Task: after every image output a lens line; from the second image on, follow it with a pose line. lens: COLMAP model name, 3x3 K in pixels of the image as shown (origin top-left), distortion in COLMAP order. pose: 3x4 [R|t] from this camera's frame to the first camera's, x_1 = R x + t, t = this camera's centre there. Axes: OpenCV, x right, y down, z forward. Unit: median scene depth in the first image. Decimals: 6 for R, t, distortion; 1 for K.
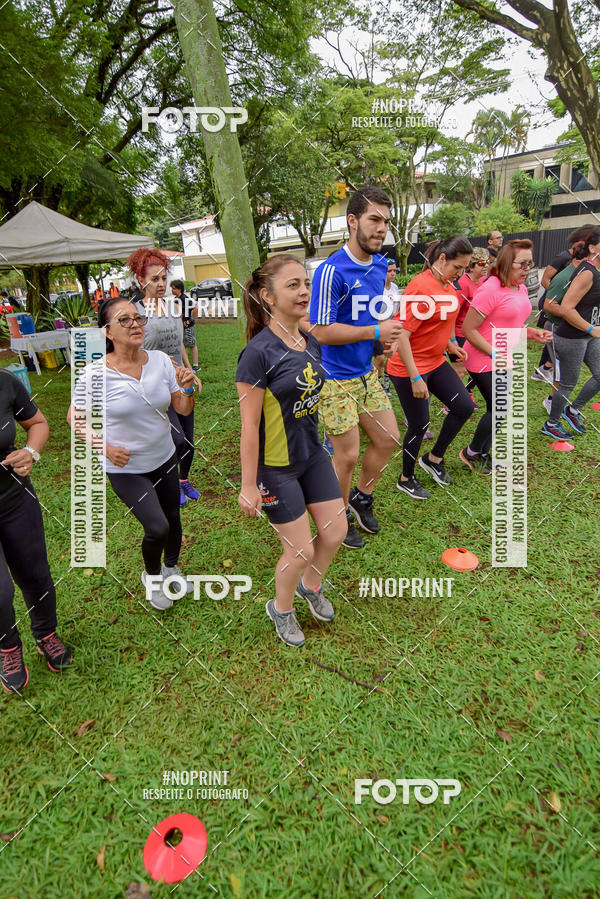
lens RADIAL K [[507.9, 0, 295.5], [0, 507.9, 444.9], [0, 0, 1]] dist [-0.000627, -0.011202]
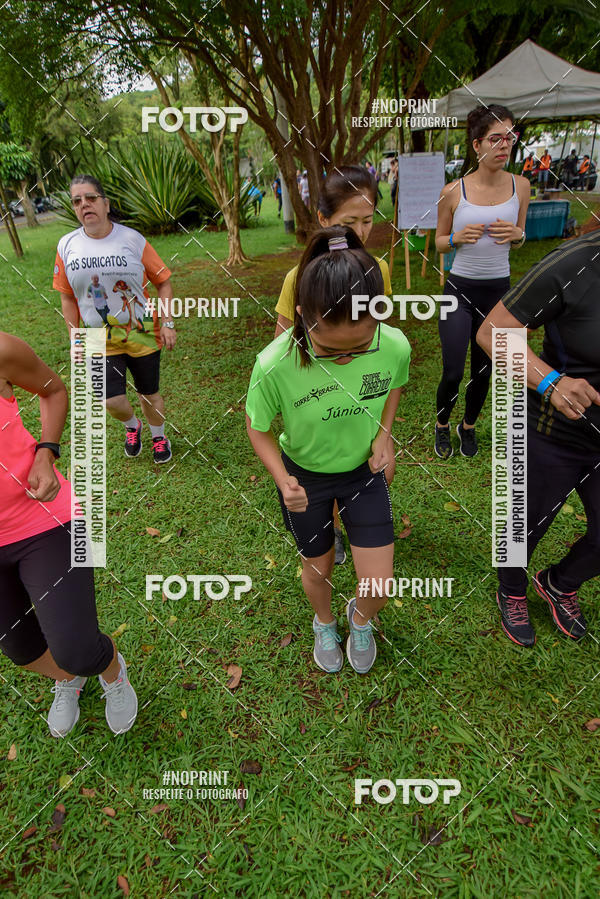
lens RADIAL K [[507.9, 0, 299.0], [0, 507.9, 441.9], [0, 0, 1]] dist [-0.000627, -0.011202]
pose [[0.759880, 0.342391, -0.552585, -0.209590], [-0.218761, 0.935157, 0.278613, 0.007416], [0.612148, -0.090828, 0.785509, 0.053346]]
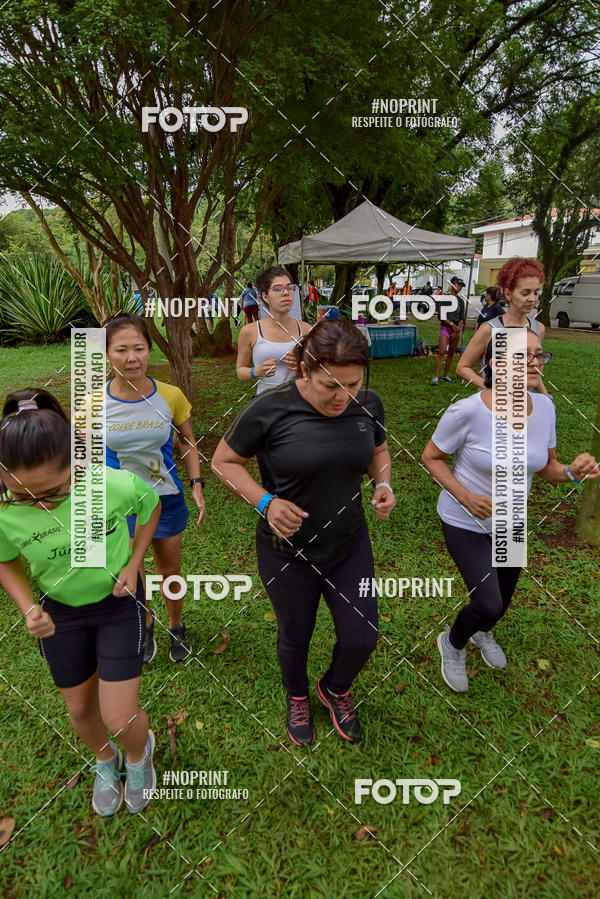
lens RADIAL K [[507.9, 0, 296.2], [0, 507.9, 443.3], [0, 0, 1]] dist [-0.000627, -0.011202]
pose [[0.862929, 0.217107, -0.456309, -0.118166], [-0.218445, 0.974538, 0.050572, -0.036001], [0.455670, 0.056038, 0.888383, 0.075985]]
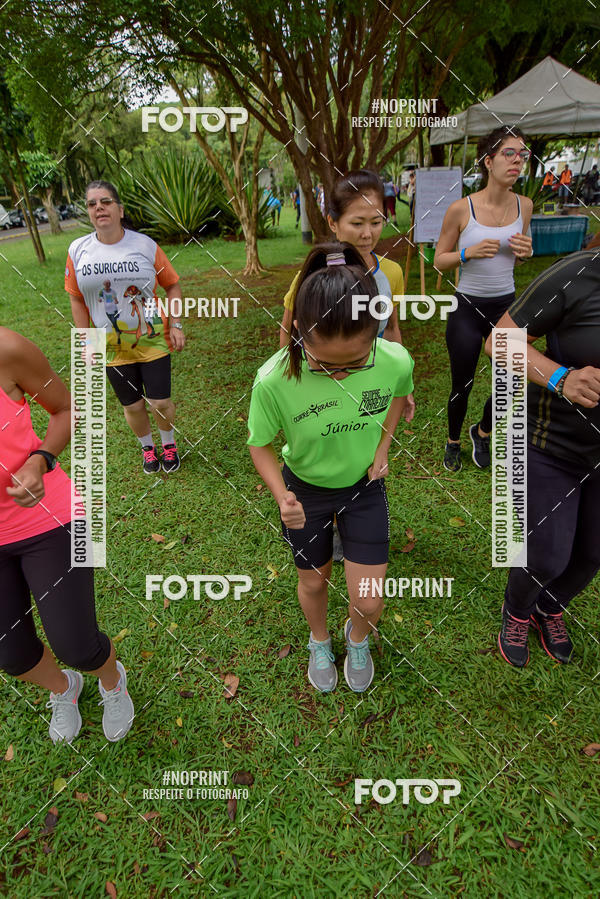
lens RADIAL K [[507.9, 0, 299.4], [0, 507.9, 441.5], [0, 0, 1]] dist [-0.000627, -0.011202]
pose [[0.736026, 0.351867, -0.578321, -0.202519], [-0.236211, 0.934097, 0.267706, 0.002415], [0.634405, -0.060433, 0.770635, 0.056523]]
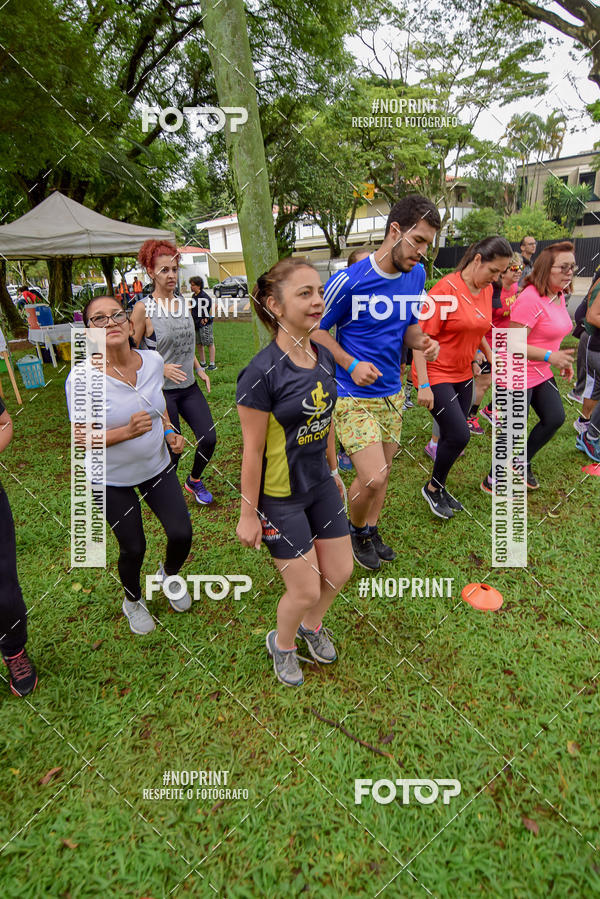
lens RADIAL K [[507.9, 0, 292.7], [0, 507.9, 444.9], [0, 0, 1]] dist [-0.000627, -0.011202]
pose [[0.998218, 0.046197, -0.037771, 0.006279], [-0.046193, 0.998932, 0.000987, -0.018671], [0.037776, 0.000760, 0.999286, 0.056056]]
